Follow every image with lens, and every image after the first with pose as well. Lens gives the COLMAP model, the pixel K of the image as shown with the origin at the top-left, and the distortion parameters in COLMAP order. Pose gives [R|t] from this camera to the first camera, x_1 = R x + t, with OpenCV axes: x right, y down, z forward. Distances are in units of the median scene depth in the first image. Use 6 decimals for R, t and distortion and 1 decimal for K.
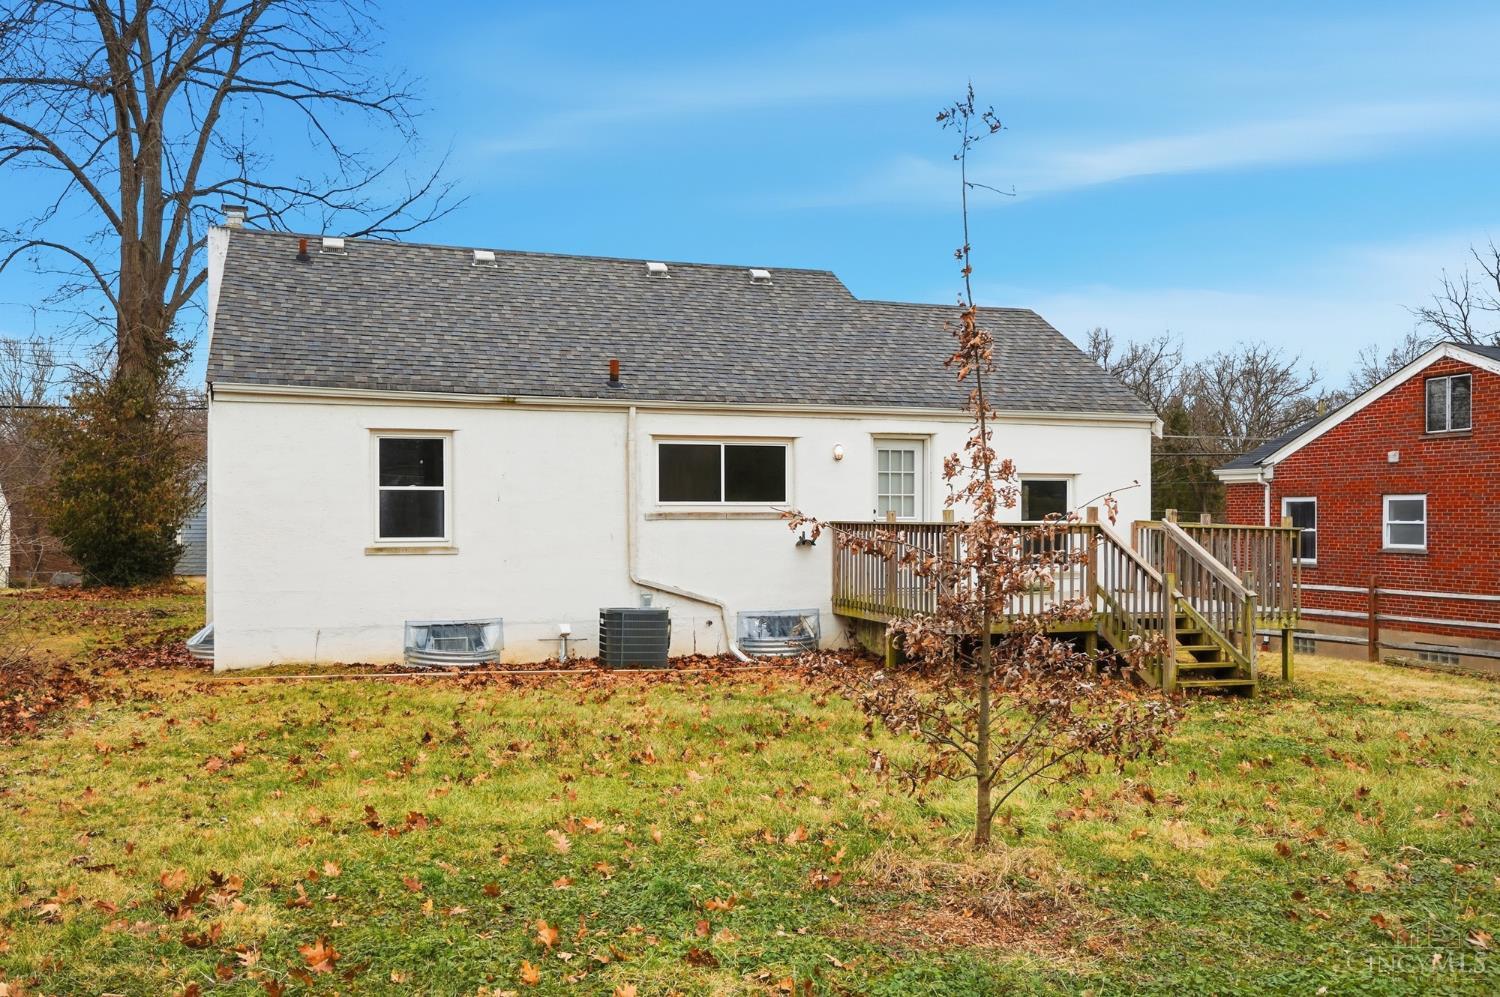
lens RADIAL K [[1236.1, 0, 749.7], [0, 1236.1, 502.1], [0, 0, 1]] dist [0.000918, 0.000872]
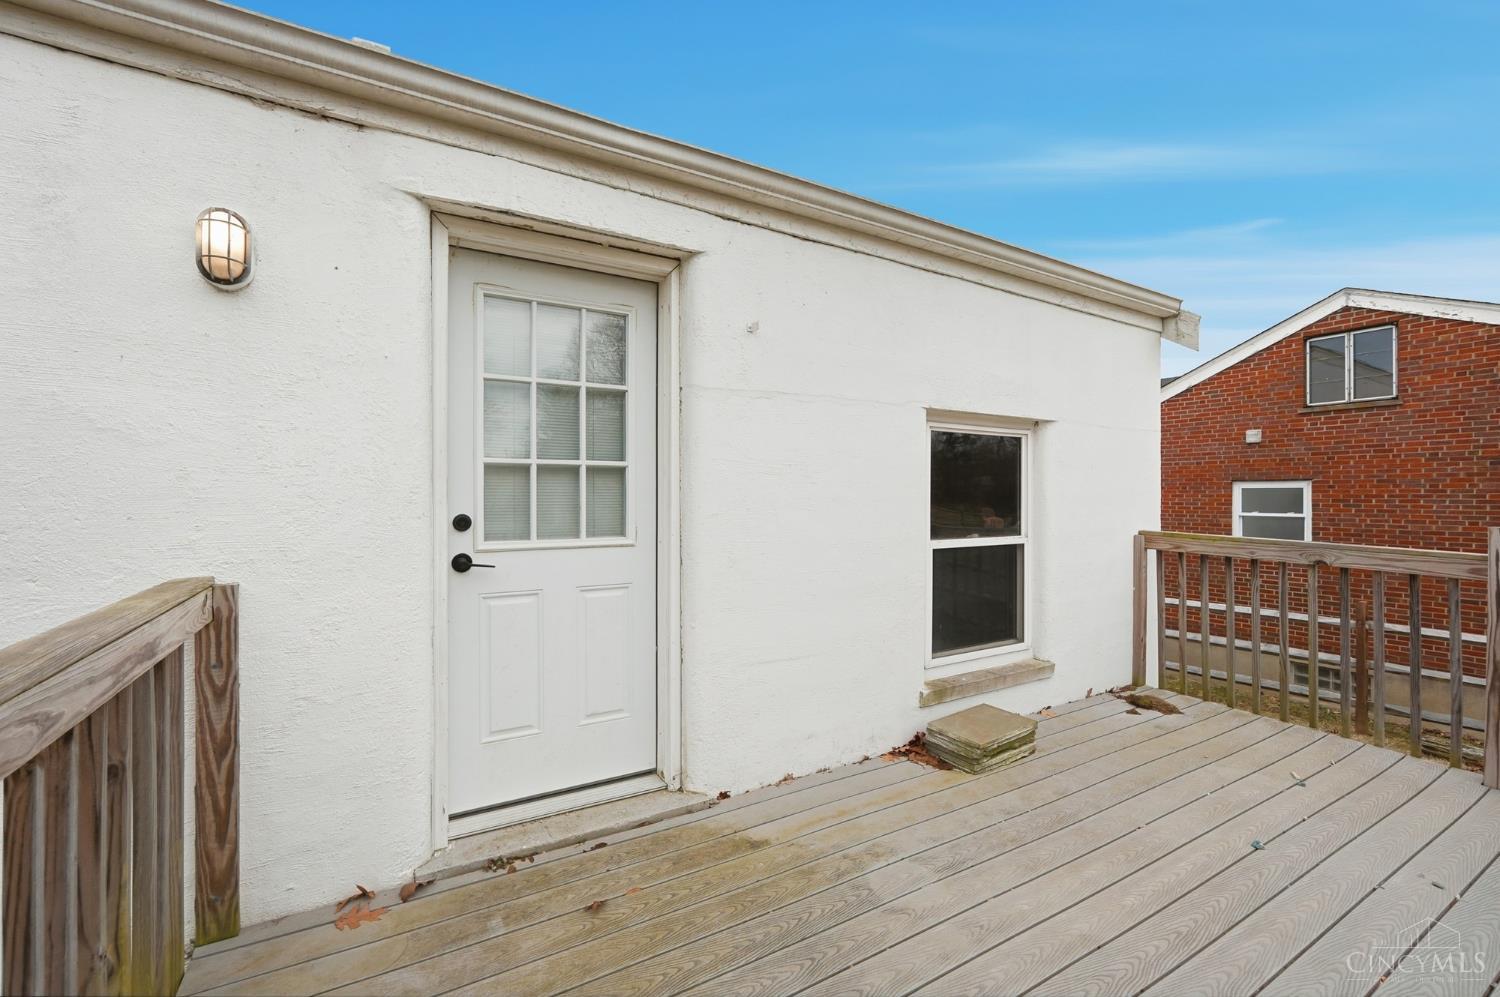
lens RADIAL K [[644.7, 0, 753.8], [0, 644.7, 493.5], [0, 0, 1]] dist [-0.001256, 0.000326]
pose [[0.977969, 0.001773, 0.208741, 0.104041], [-0.003381, 0.999967, 0.007345, 0.000060], [-0.208721, -0.007889, 0.977943, 0.669753]]
